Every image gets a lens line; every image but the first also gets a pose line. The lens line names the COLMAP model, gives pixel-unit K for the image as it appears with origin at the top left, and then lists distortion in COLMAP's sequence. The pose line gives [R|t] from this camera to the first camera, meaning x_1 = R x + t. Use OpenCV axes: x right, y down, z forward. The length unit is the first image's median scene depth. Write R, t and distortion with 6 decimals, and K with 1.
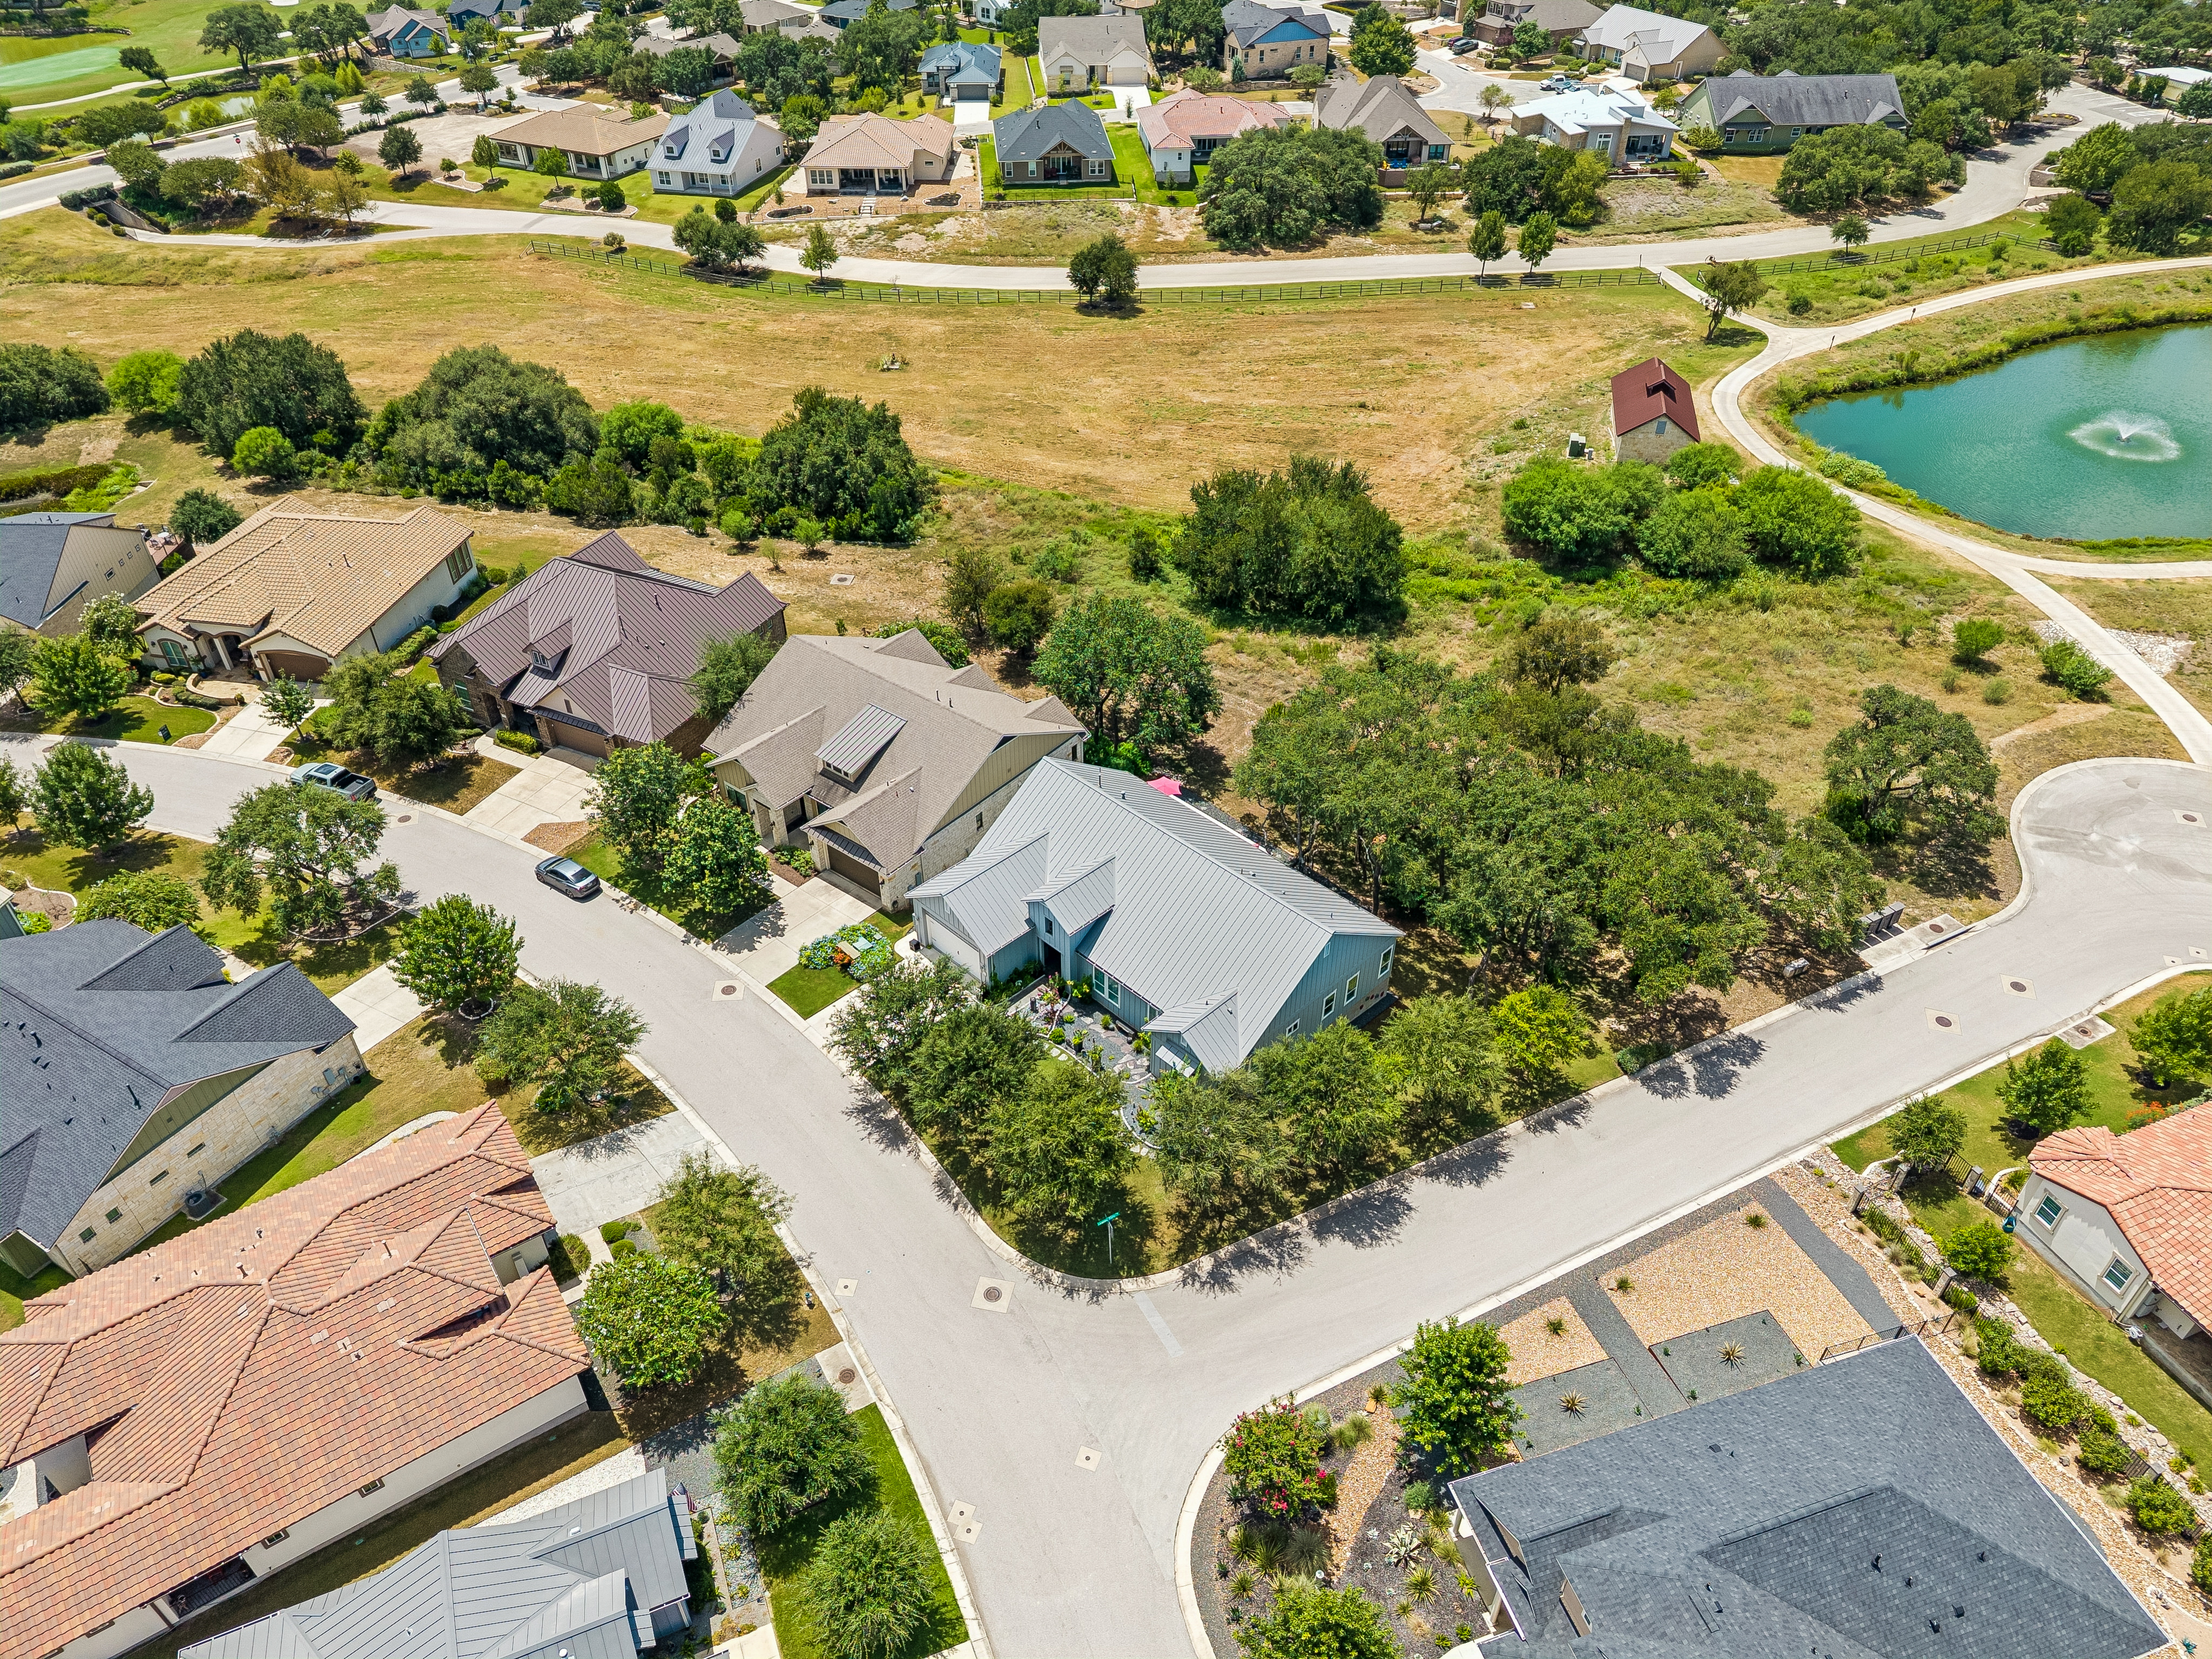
lens RADIAL K [[1506.8, 0, 1106.0], [0, 1506.8, 829.5], [0, 0, 1]] dist [-0.007603, -0.003063]
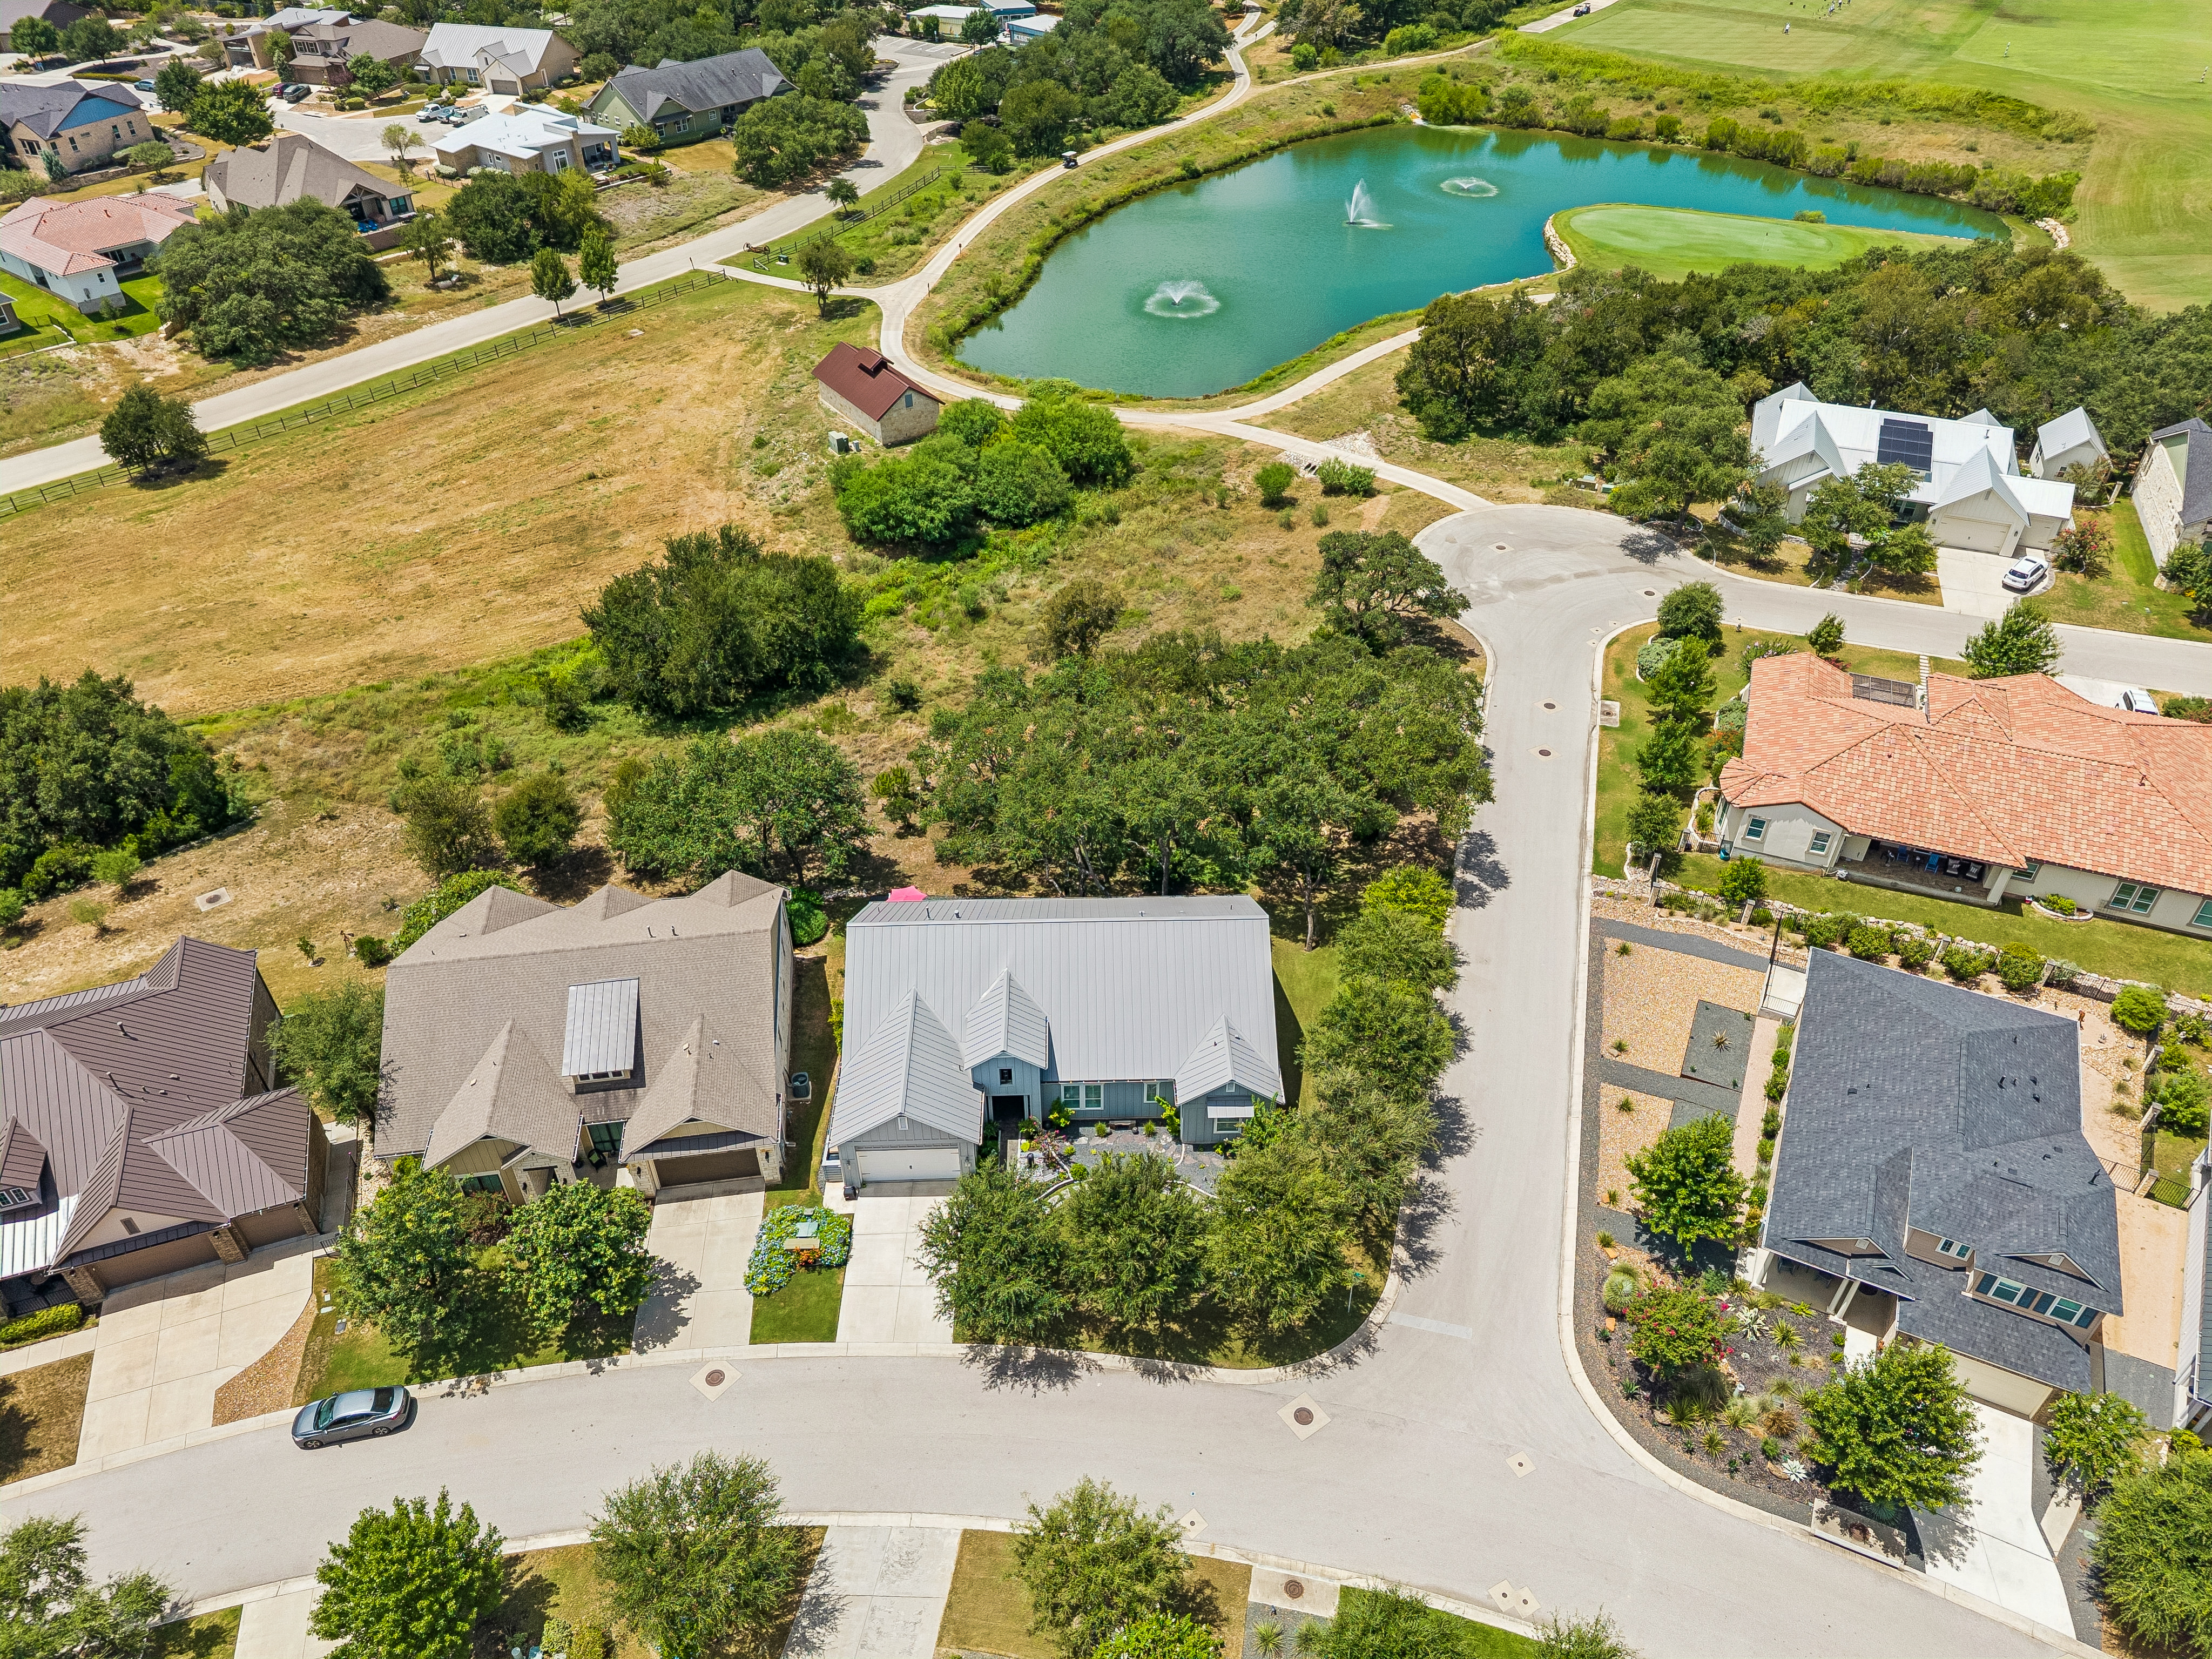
lens RADIAL K [[1506.8, 0, 1106.0], [0, 1506.8, 829.5], [0, 0, 1]] dist [-0.007603, -0.003063]
pose [[0.674807, -0.447276, 0.587009, -0.310370], [0.447249, 0.880557, 0.156805, -0.120947], [-0.587030, 0.156726, 0.794250, 0.158804]]
